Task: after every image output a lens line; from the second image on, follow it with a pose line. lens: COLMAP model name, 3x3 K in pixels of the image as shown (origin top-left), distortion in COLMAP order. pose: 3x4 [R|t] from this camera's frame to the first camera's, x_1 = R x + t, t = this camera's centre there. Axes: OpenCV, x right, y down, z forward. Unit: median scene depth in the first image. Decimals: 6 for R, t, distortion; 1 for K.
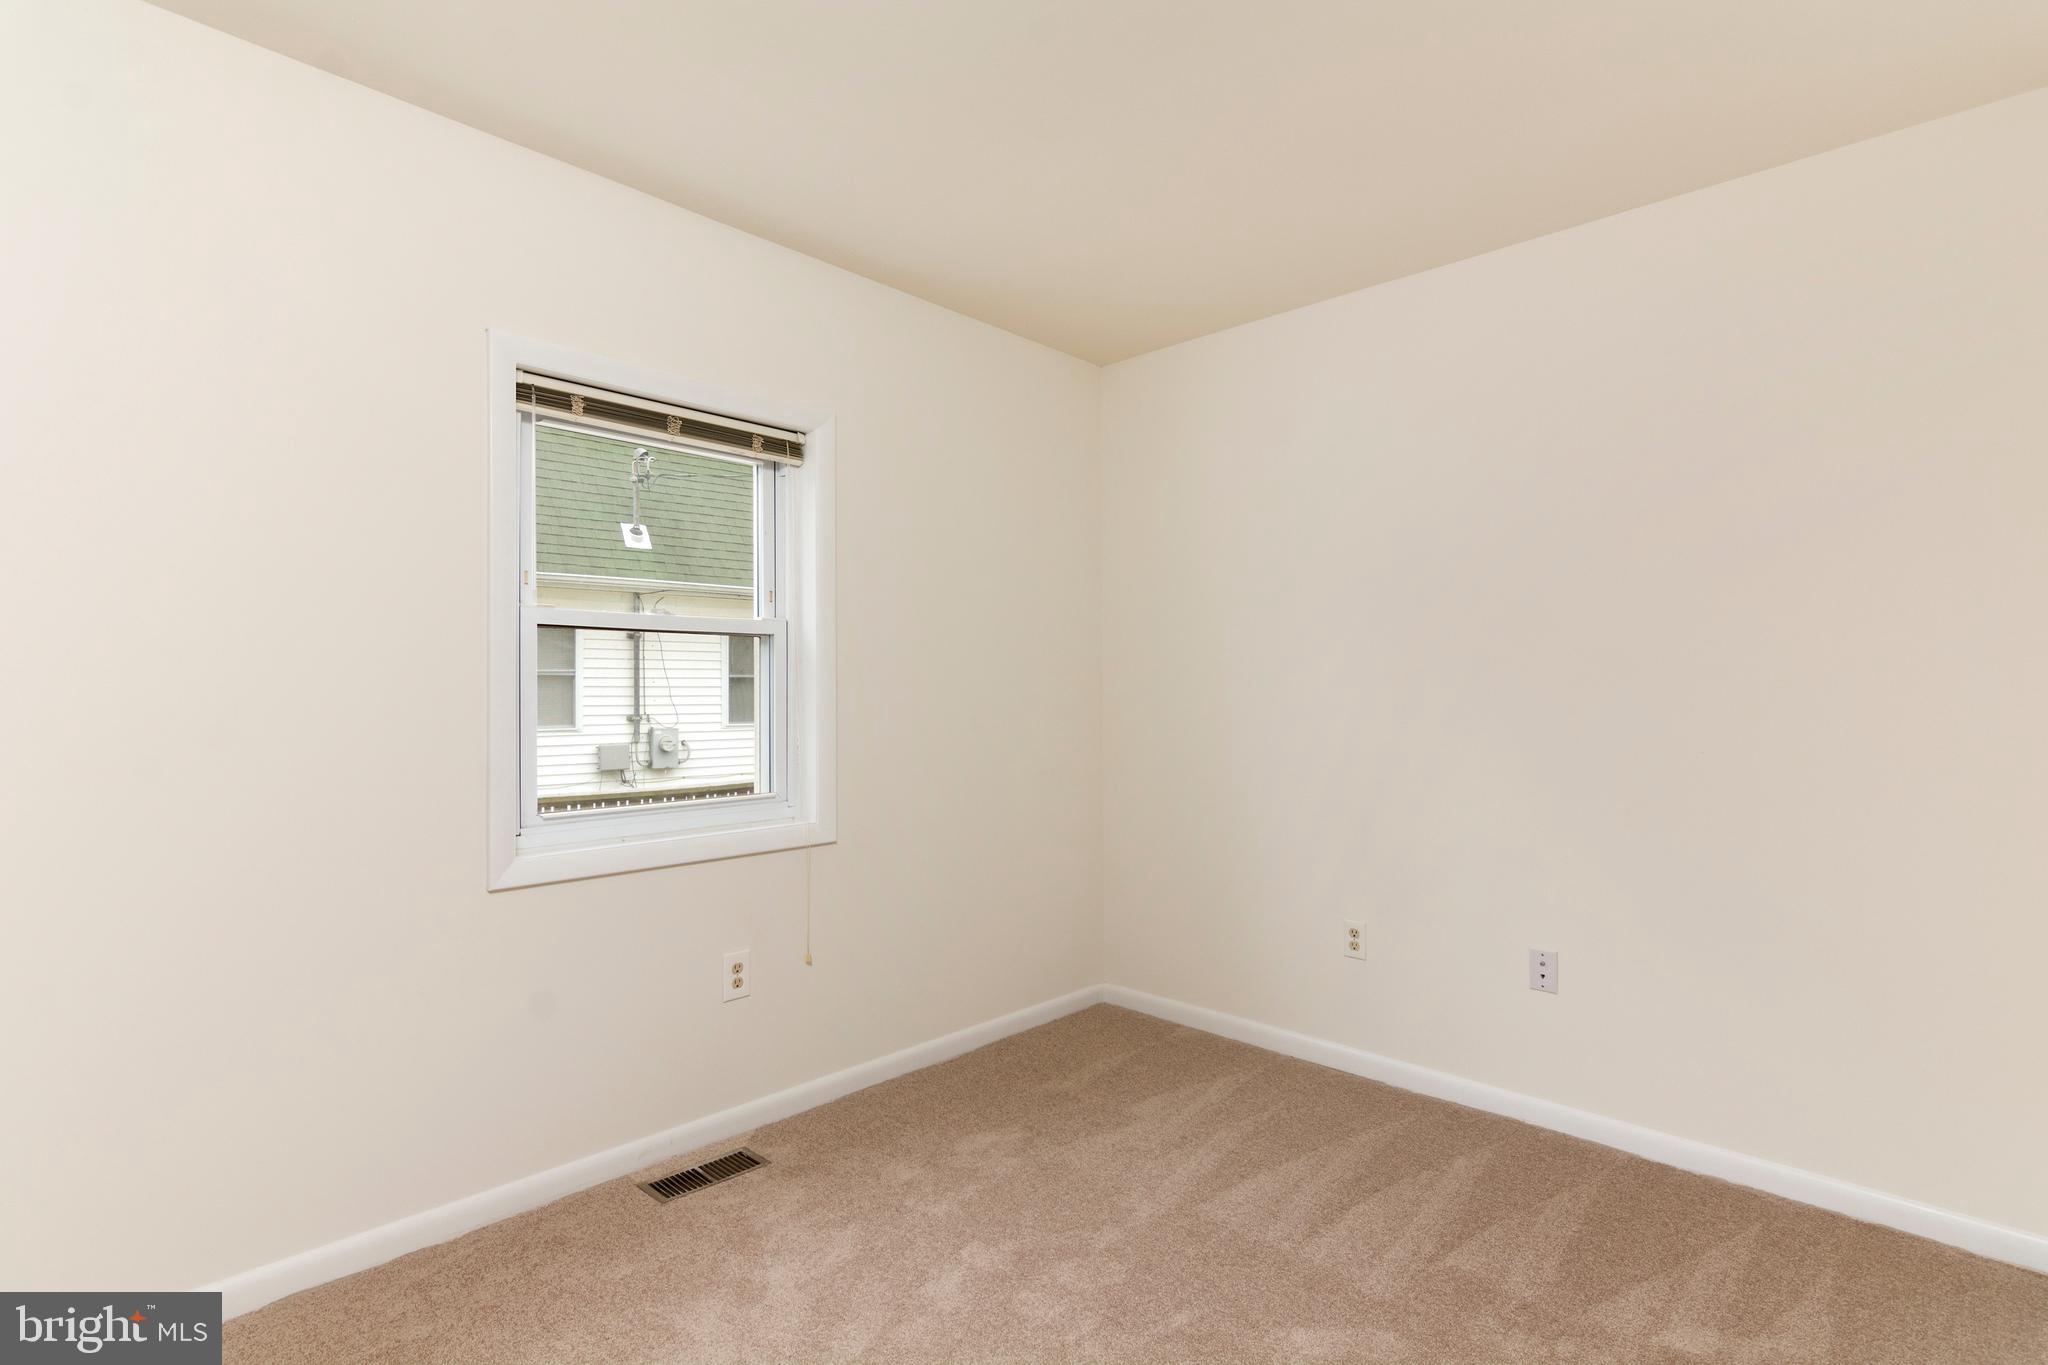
lens RADIAL K [[996.6, 0, 1019.2], [0, 996.6, 686.2], [0, 0, 1]] dist [0.000475, -0.000493]
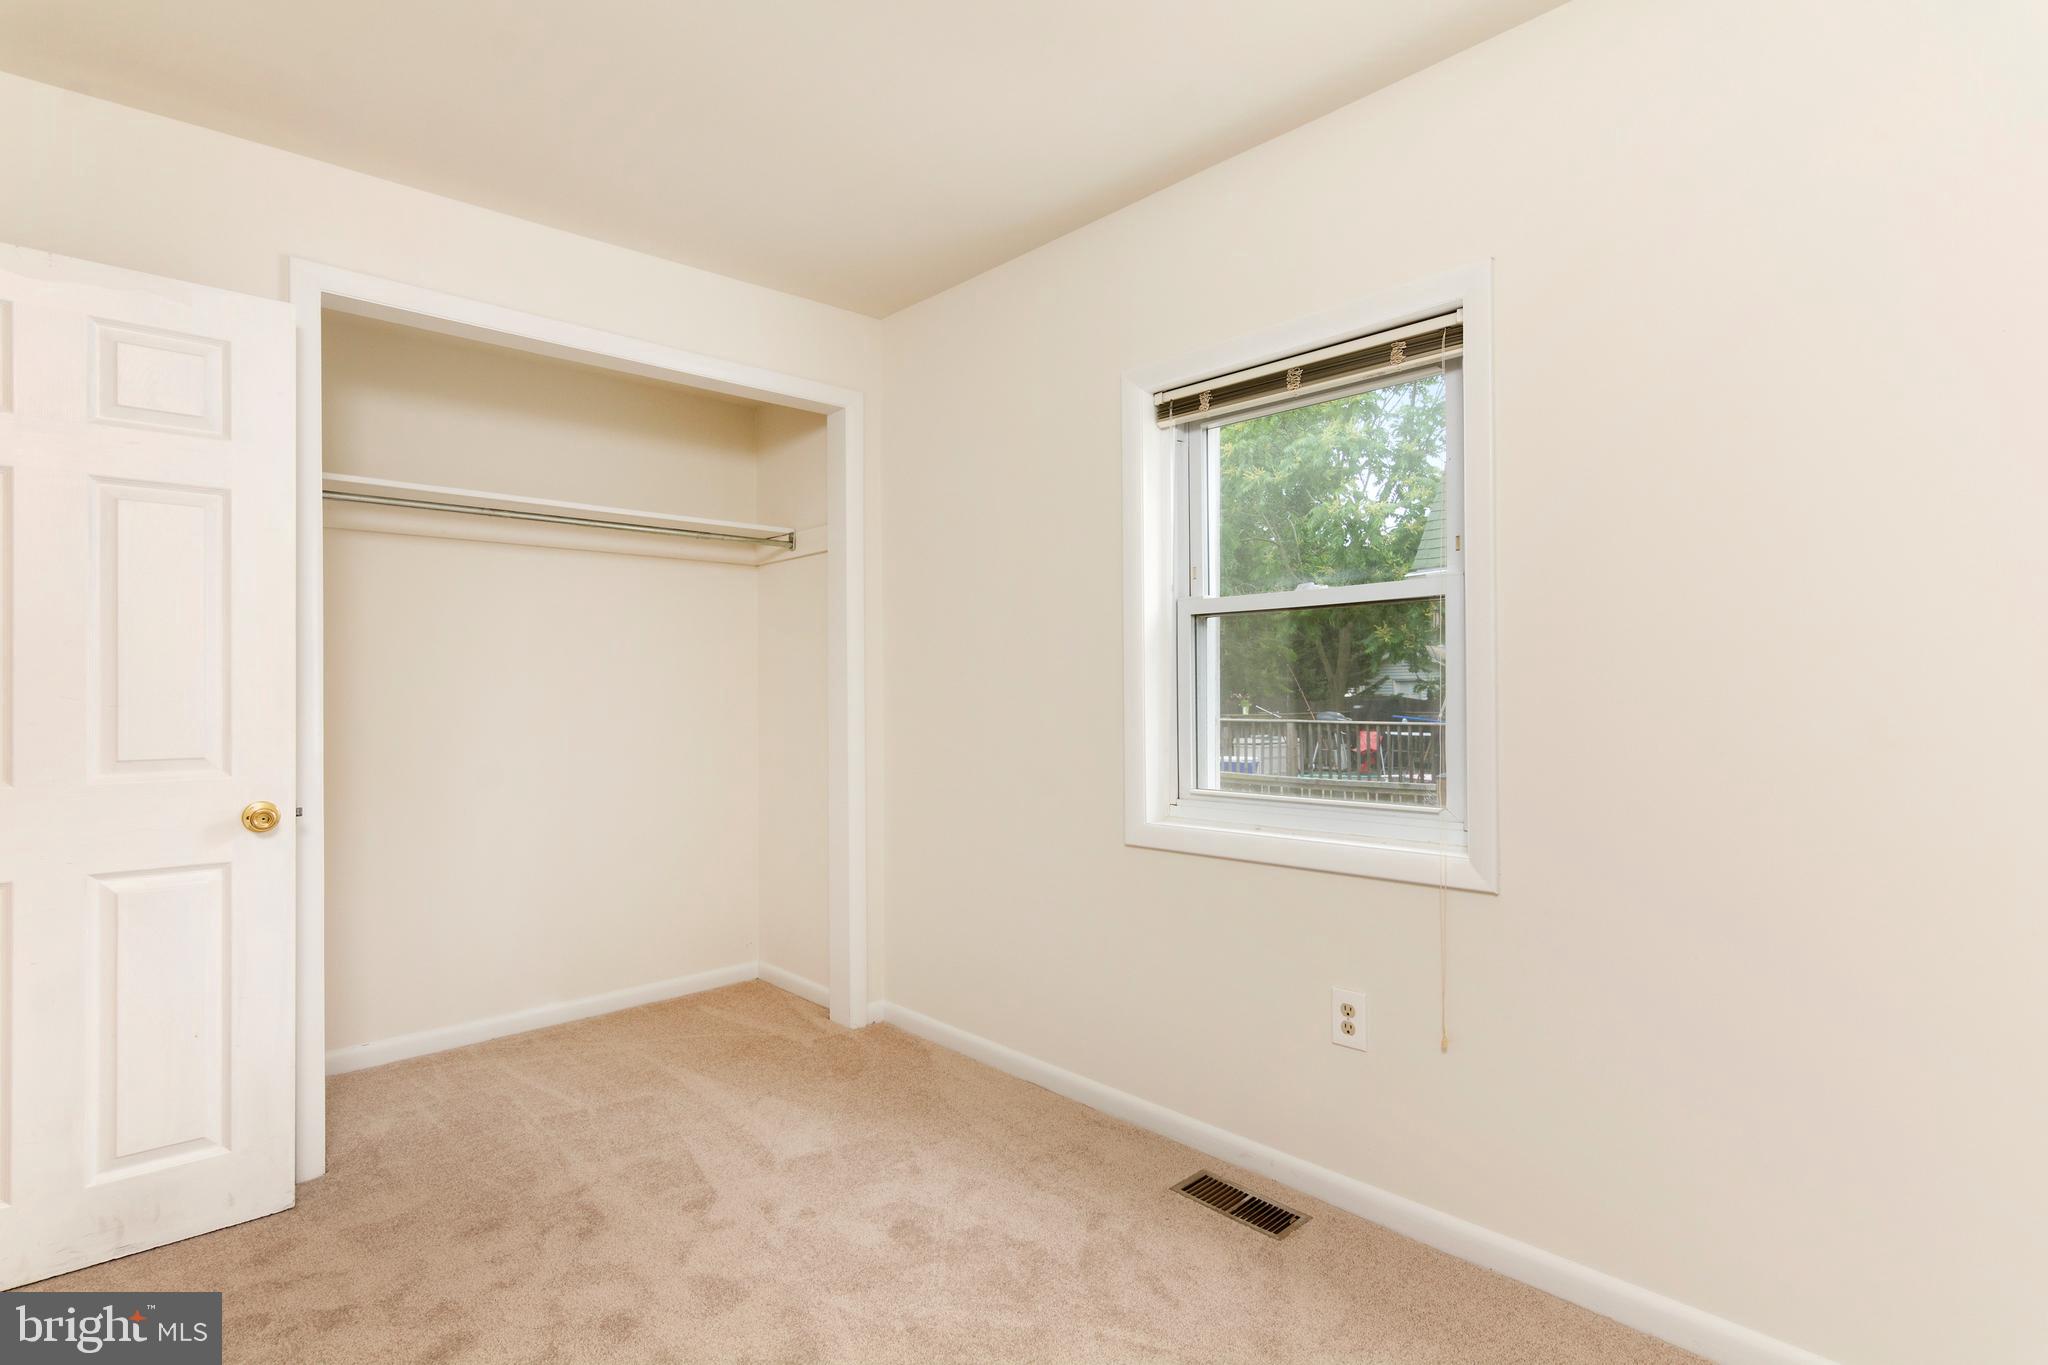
lens RADIAL K [[996.6, 0, 1019.2], [0, 996.6, 686.2], [0, 0, 1]] dist [0.000475, -0.000493]
pose [[-0.052344, 0.004412, -0.998619, 0.598522], [0.021994, 0.999753, 0.003264, 0.007240], [0.998387, -0.021793, -0.052428, 0.843175]]
